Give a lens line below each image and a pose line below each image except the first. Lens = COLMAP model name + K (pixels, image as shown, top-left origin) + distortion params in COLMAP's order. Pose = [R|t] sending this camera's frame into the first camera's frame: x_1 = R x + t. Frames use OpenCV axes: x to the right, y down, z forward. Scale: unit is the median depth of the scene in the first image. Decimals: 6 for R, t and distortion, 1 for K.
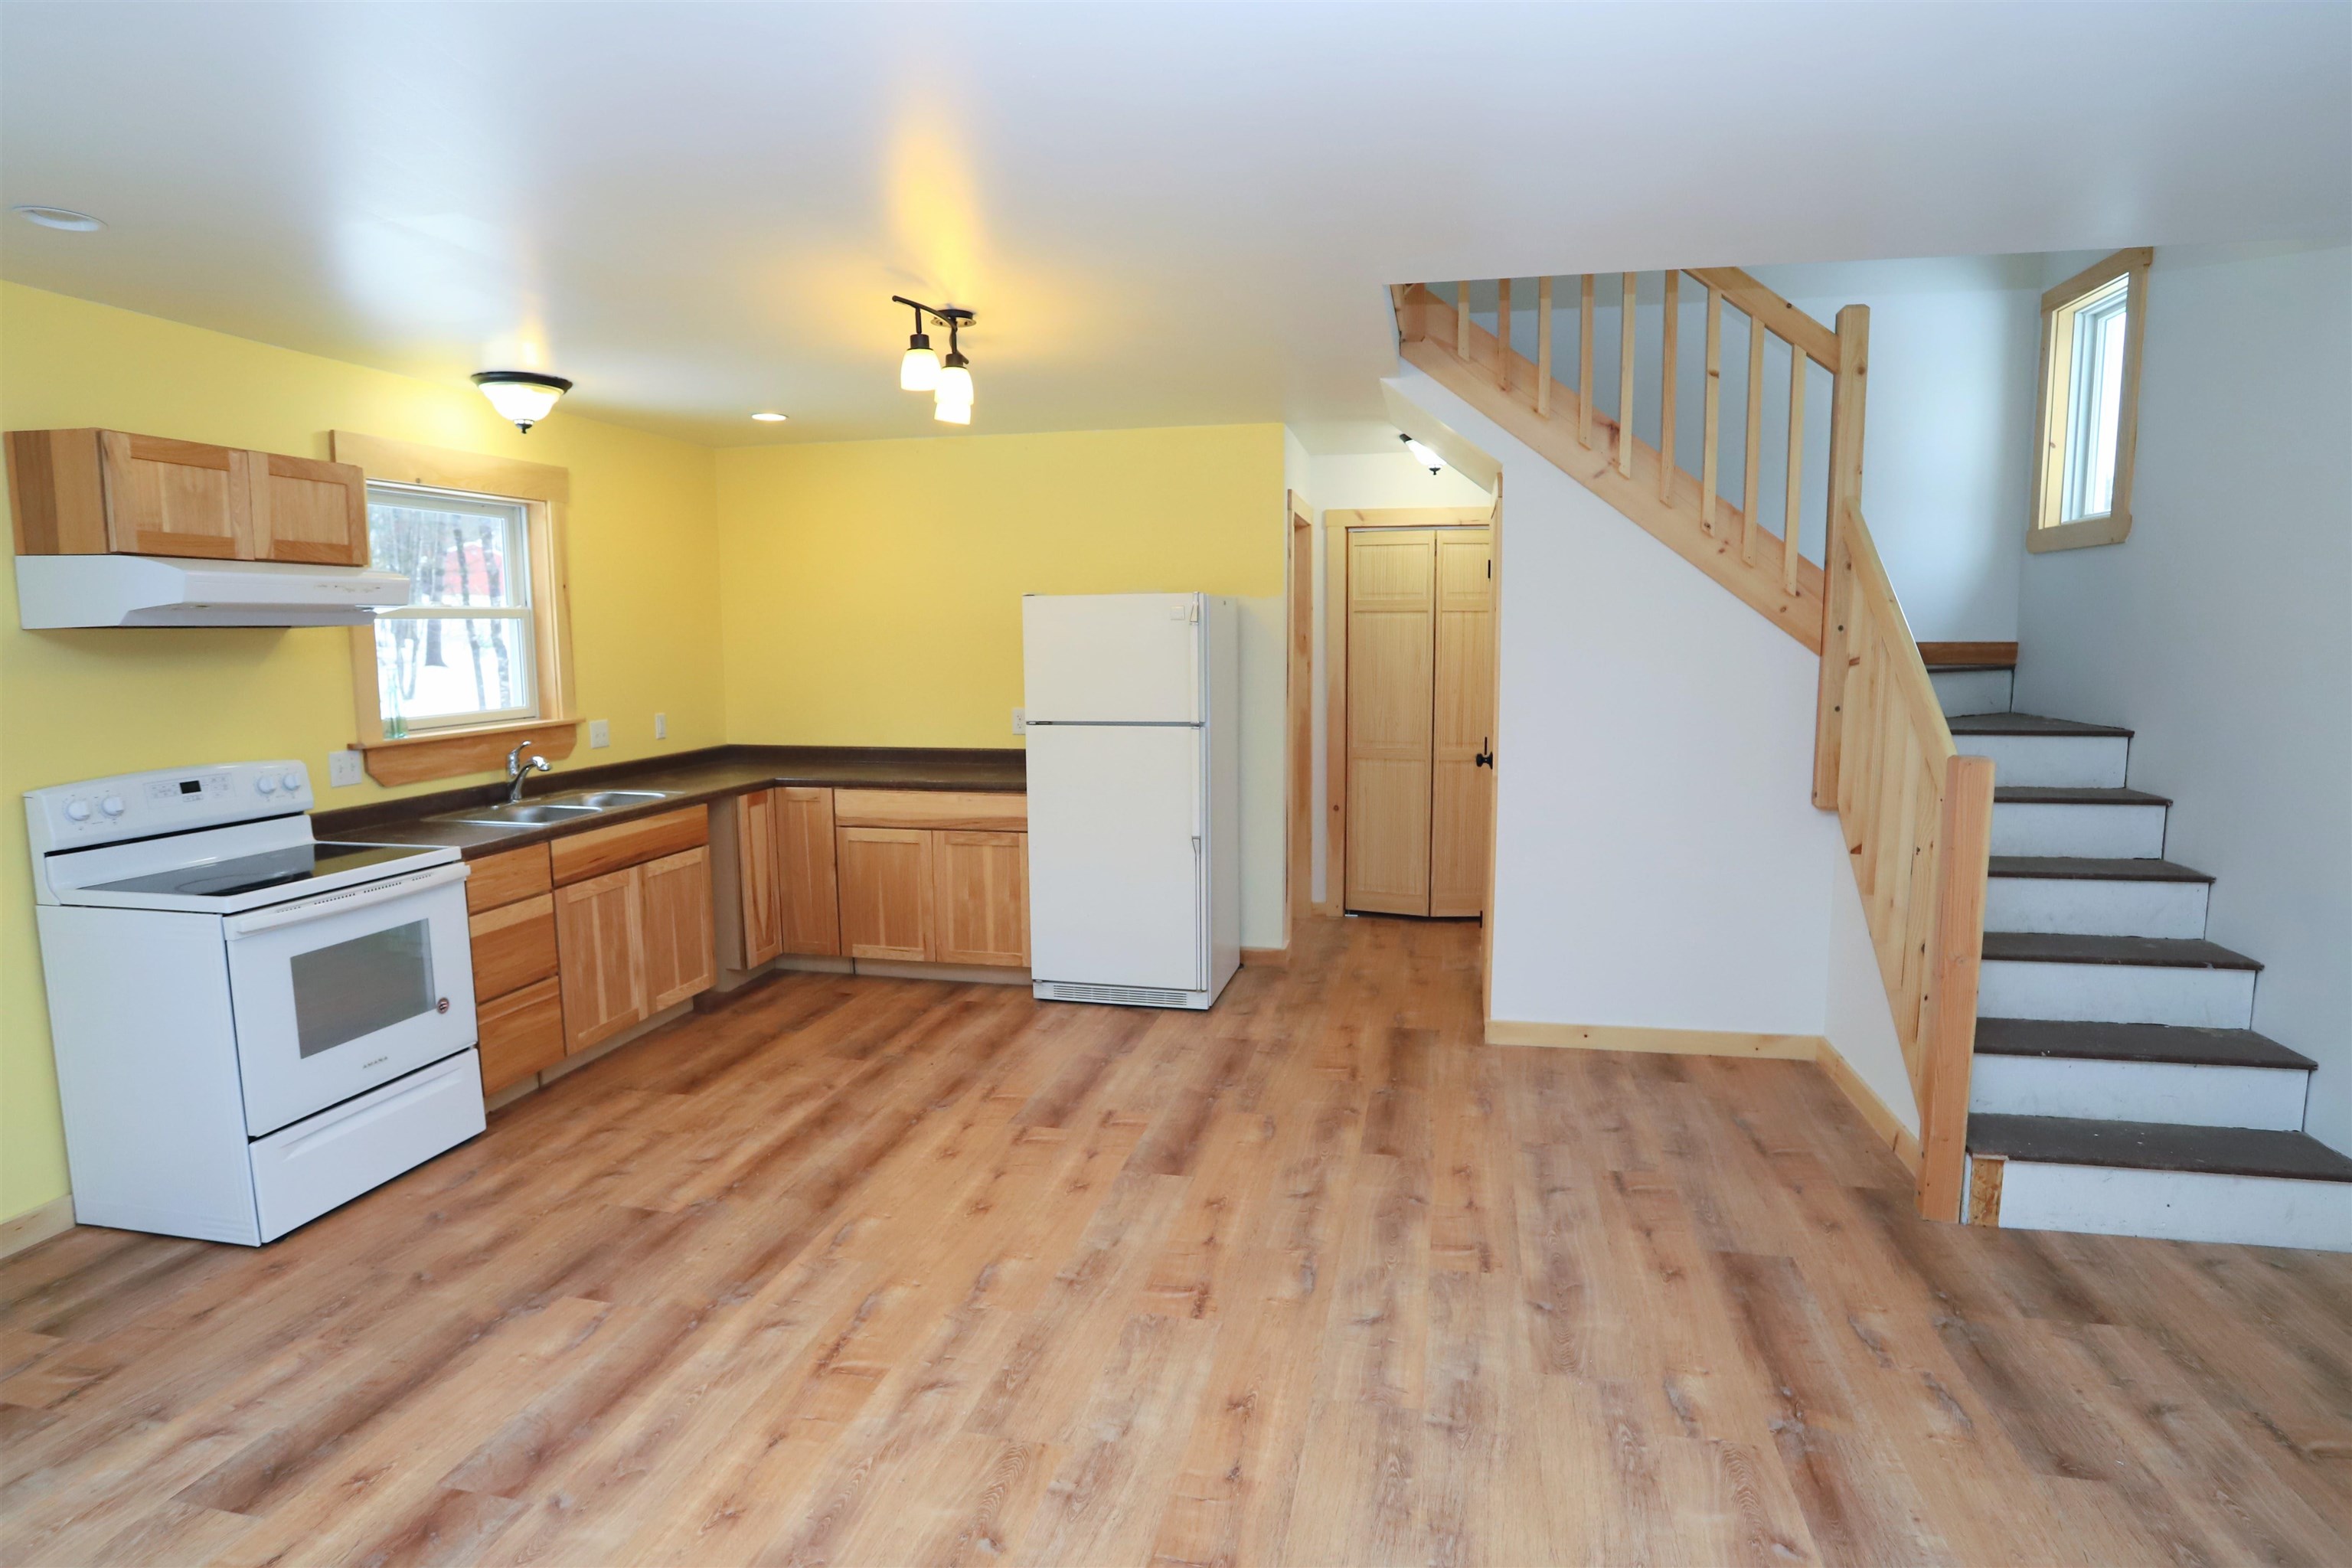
lens RADIAL K [[1246.9, 0, 1181.6], [0, 1246.9, 784.5], [0, 0, 1]] dist [-0.073310, 0.032130]
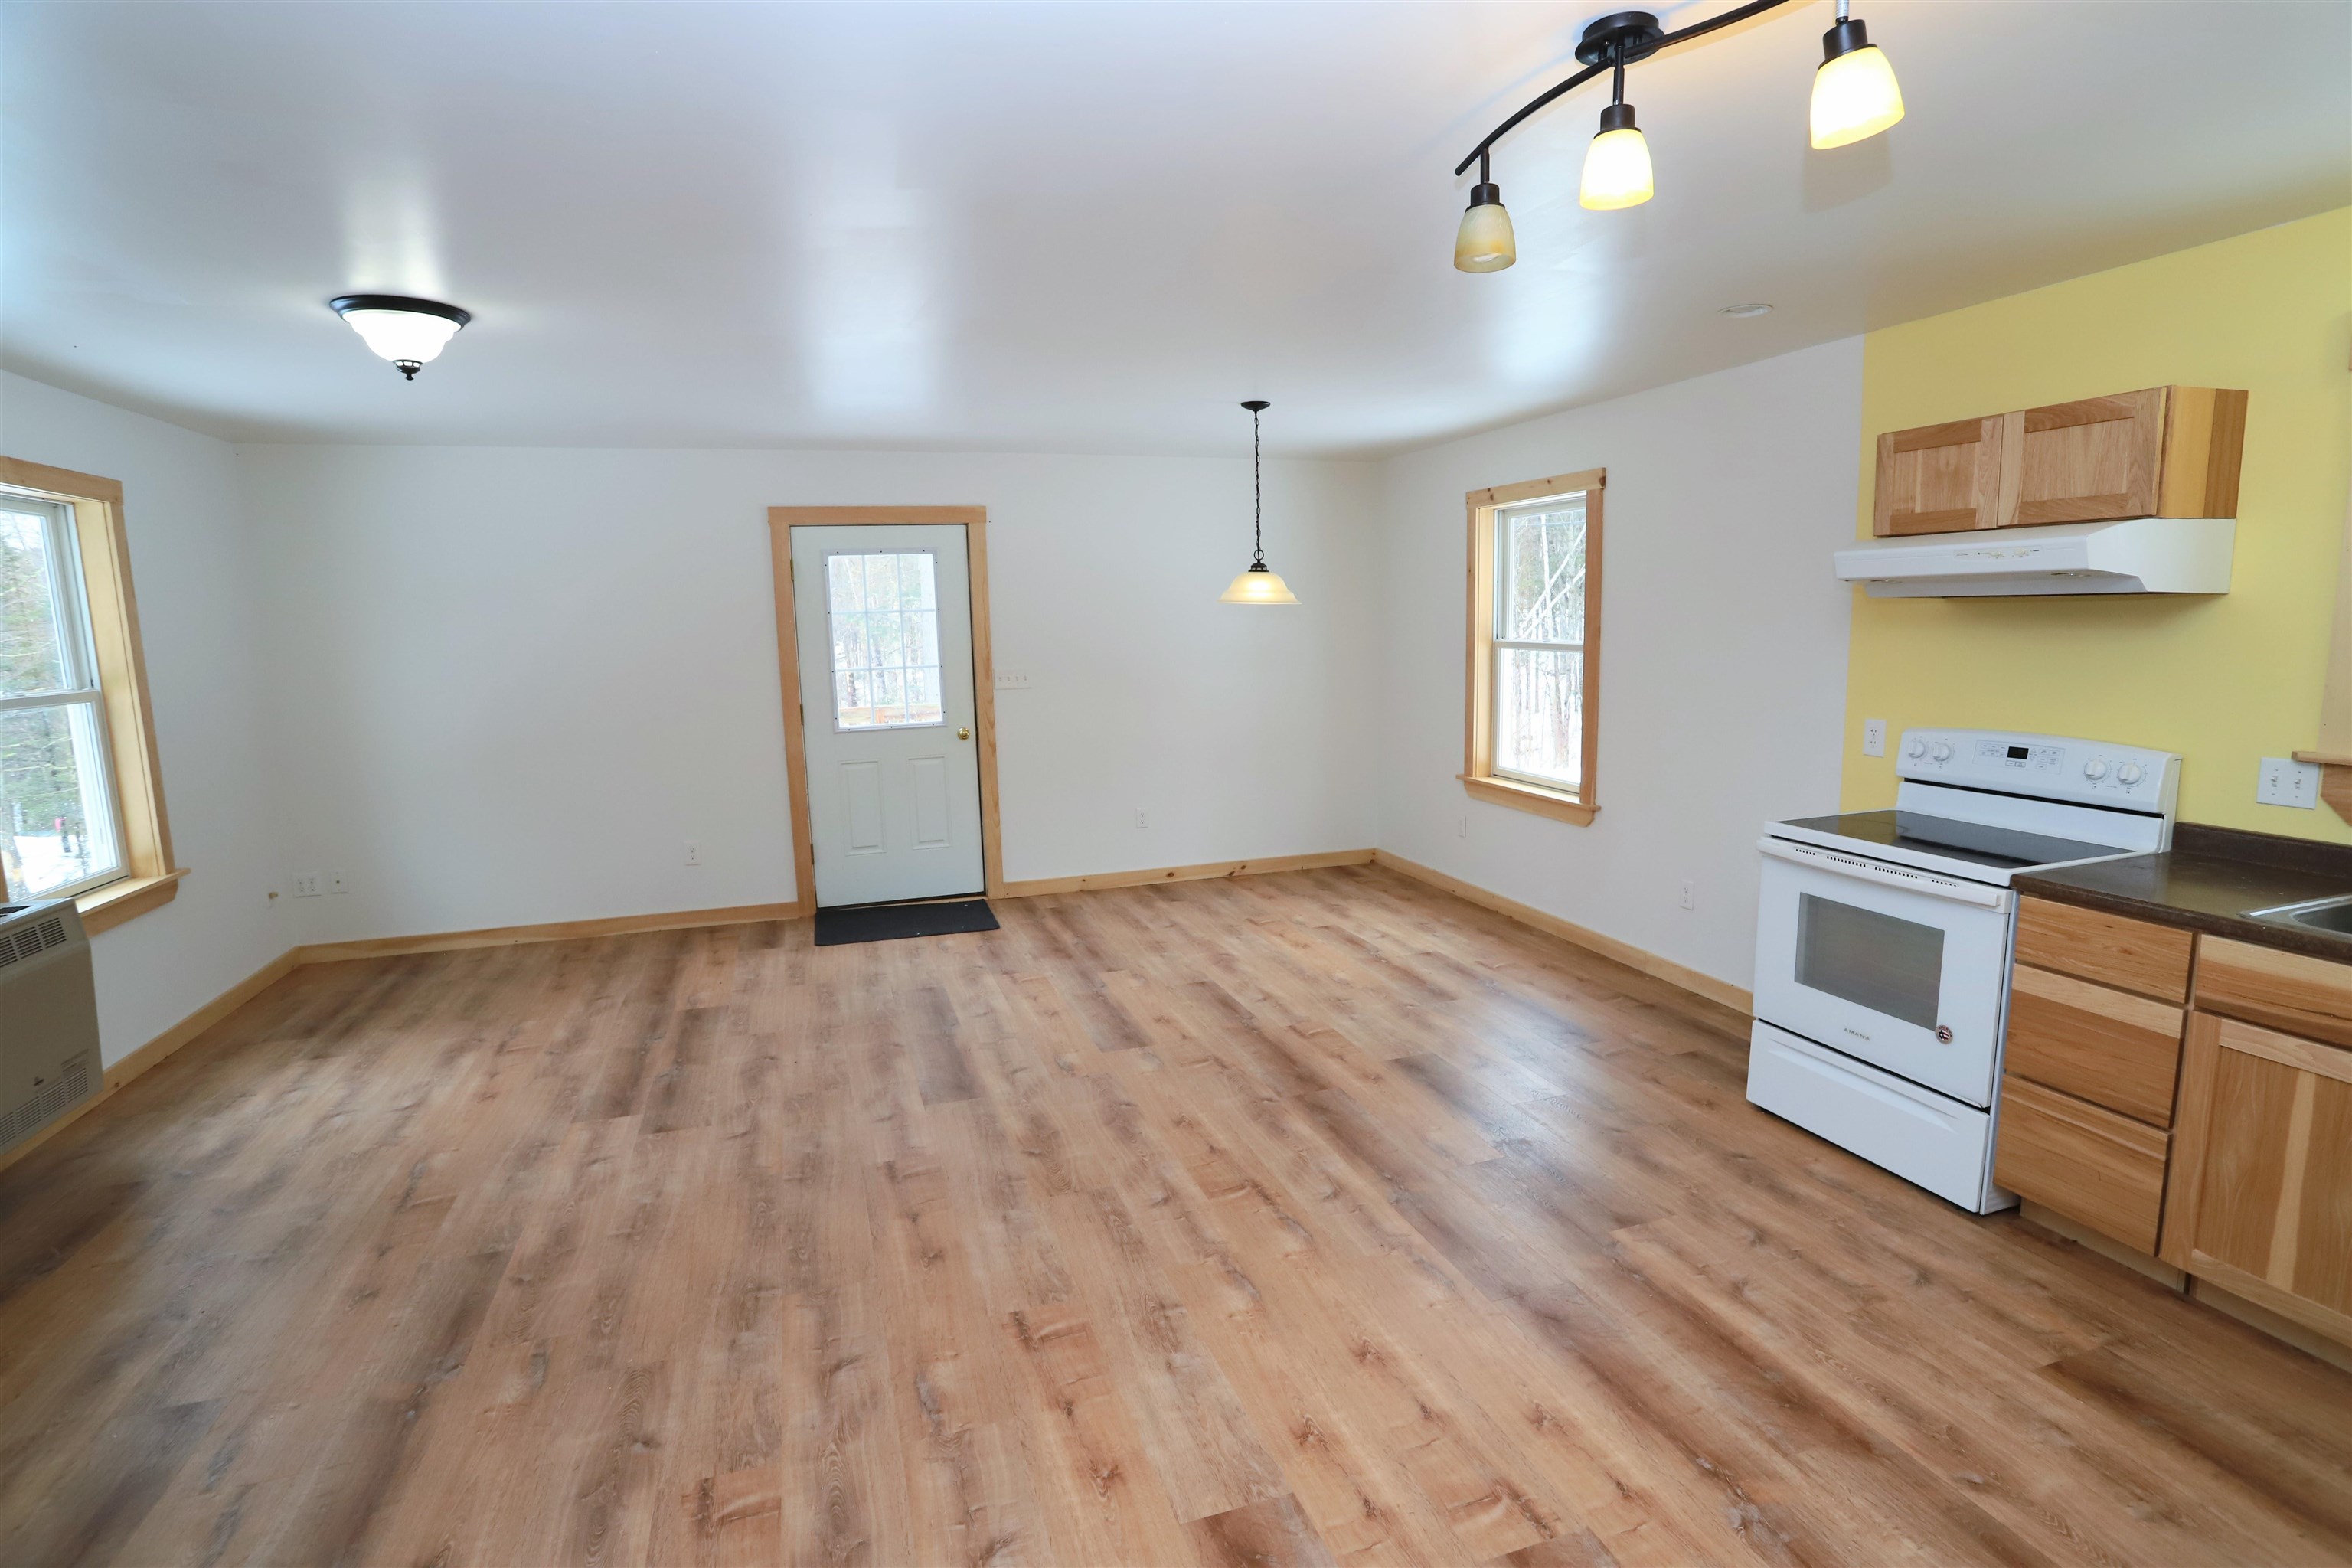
lens RADIAL K [[1136.7, 0, 1181.2], [0, 1136.7, 784.6], [0, 0, 1]] dist [-0.082064, 0.038318]
pose [[-0.856891, 0.101187, -0.505468, 0.235700], [-0.035929, 0.966438, 0.254376, -0.167915], [0.514243, 0.236134, -0.824497, 1.289569]]
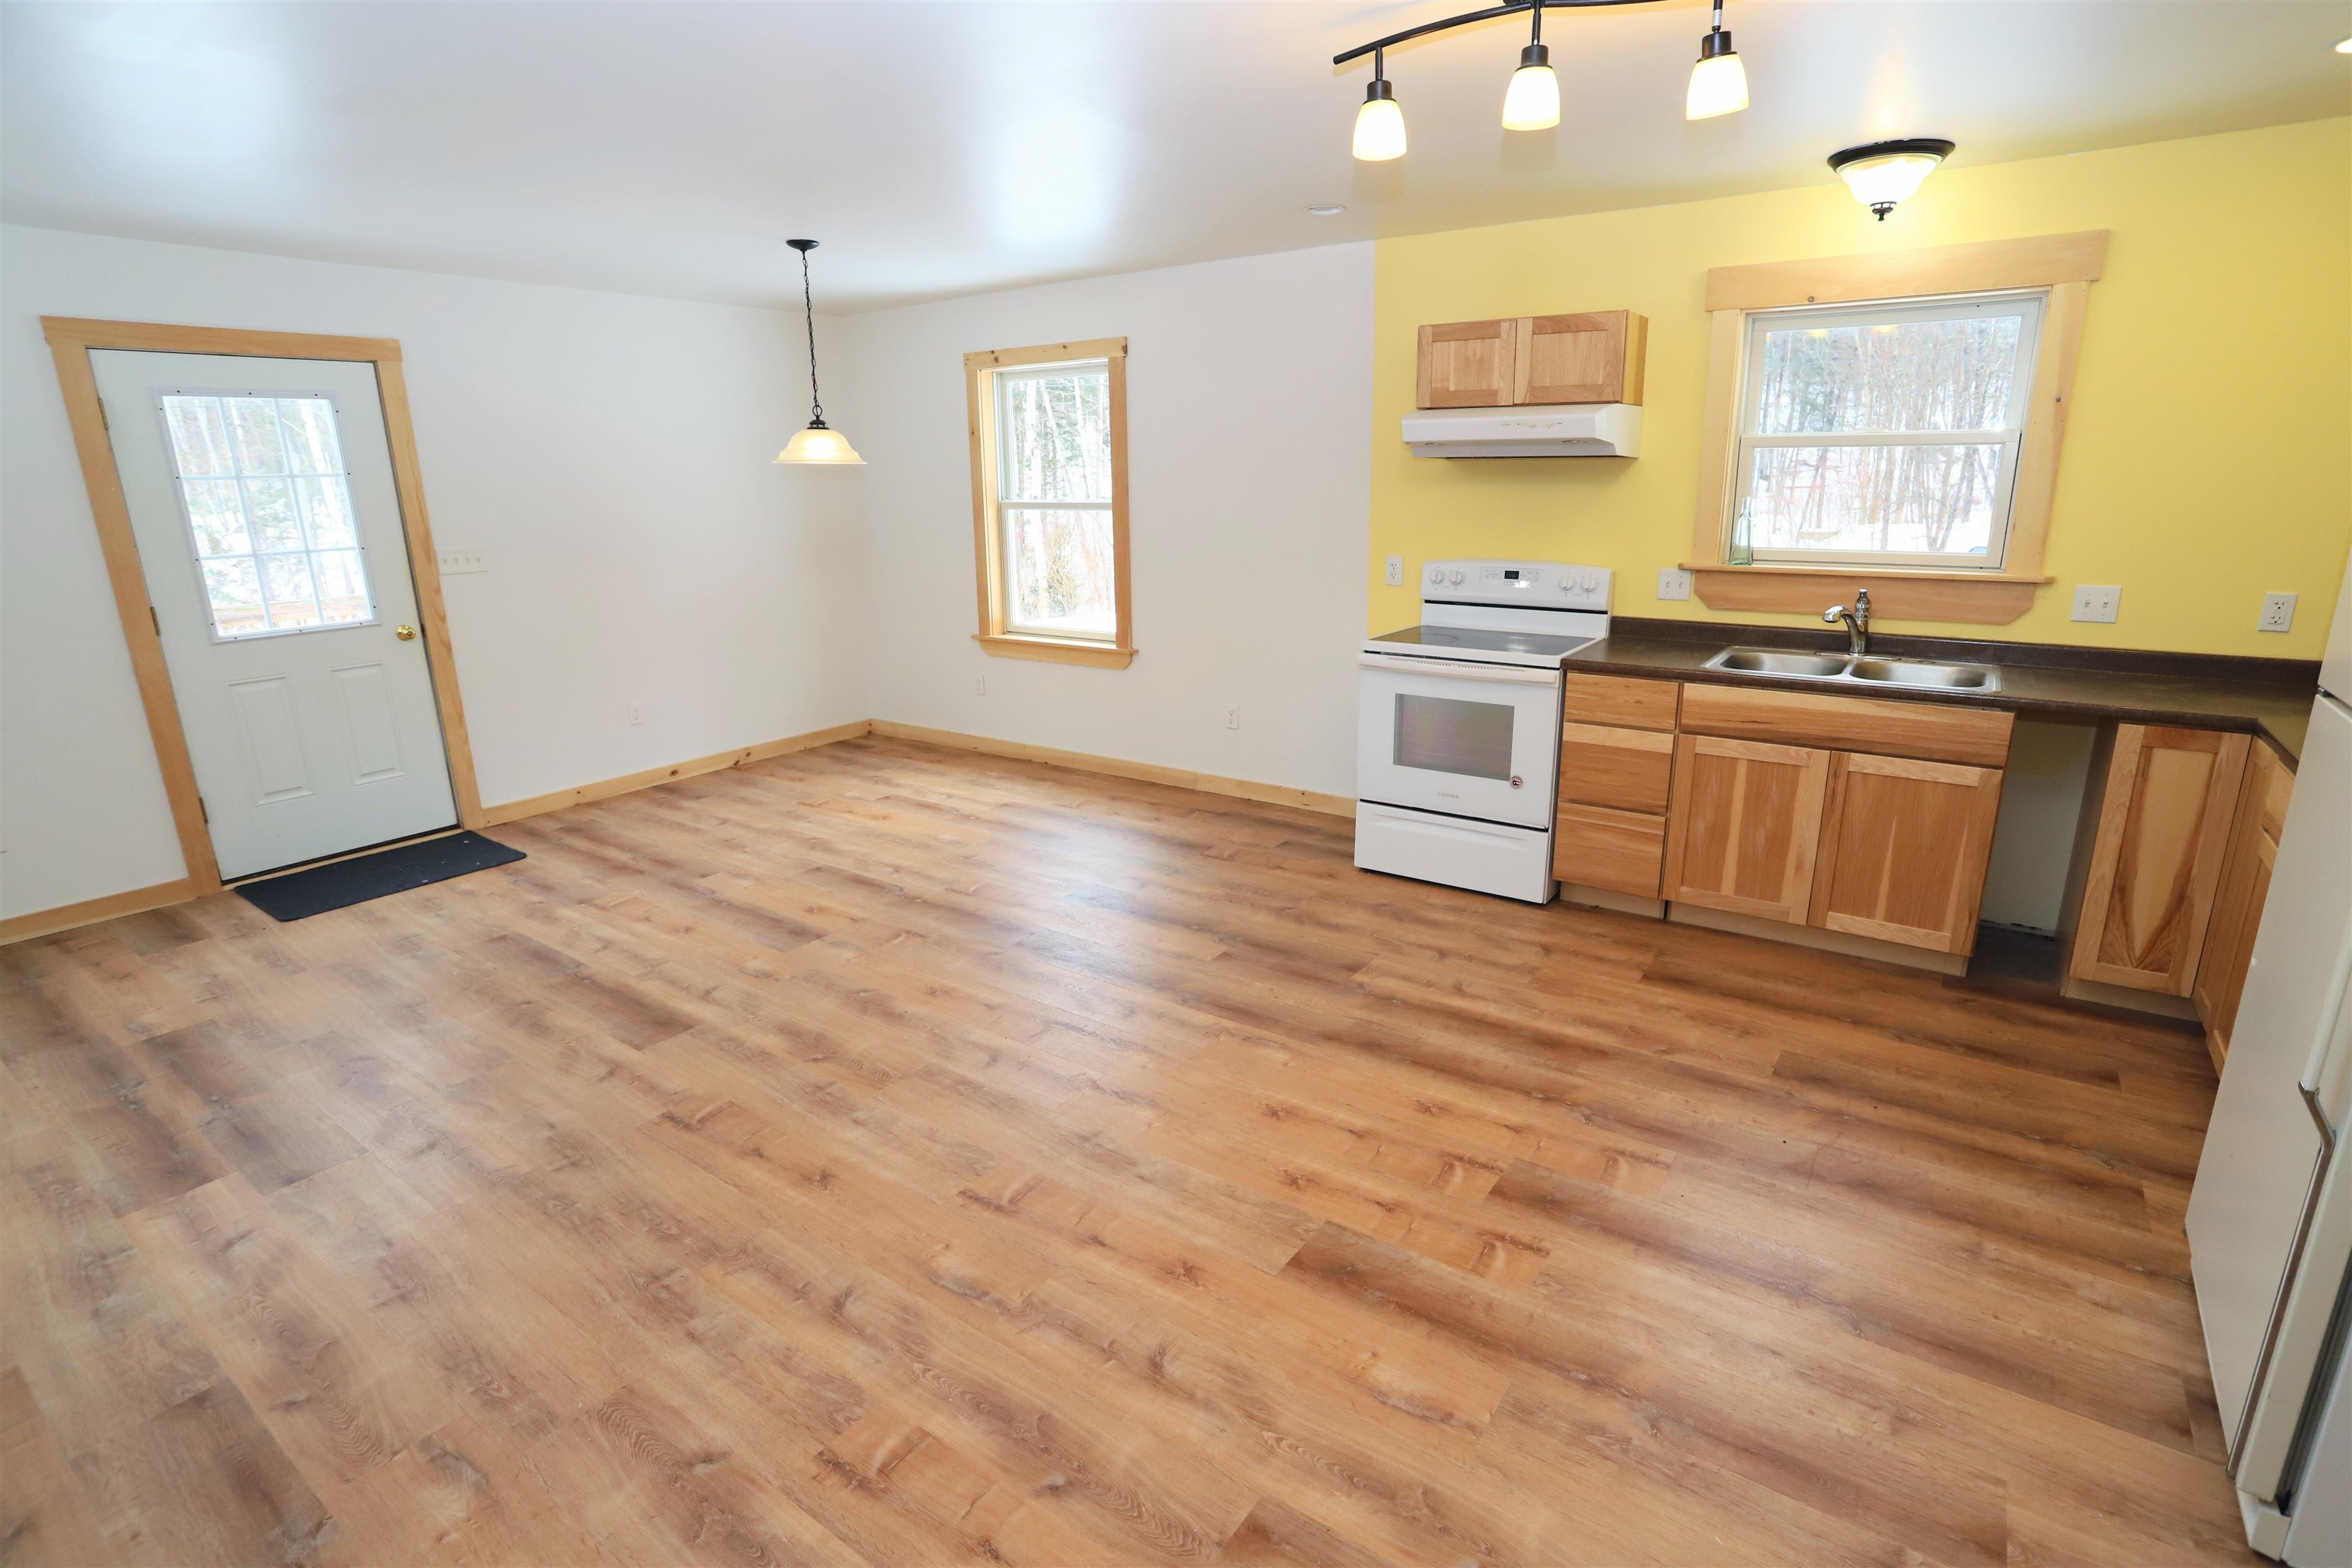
lens RADIAL K [[1136.4, 0, 1175.5], [0, 1136.4, 781.1], [0, 0, 1]] dist [-0.081577, 0.038850]
pose [[-0.393494, 0.255578, -0.883087, 0.490597], [-0.094408, 0.944267, 0.315352, -0.133887], [0.914467, 0.207459, -0.347435, 1.048749]]
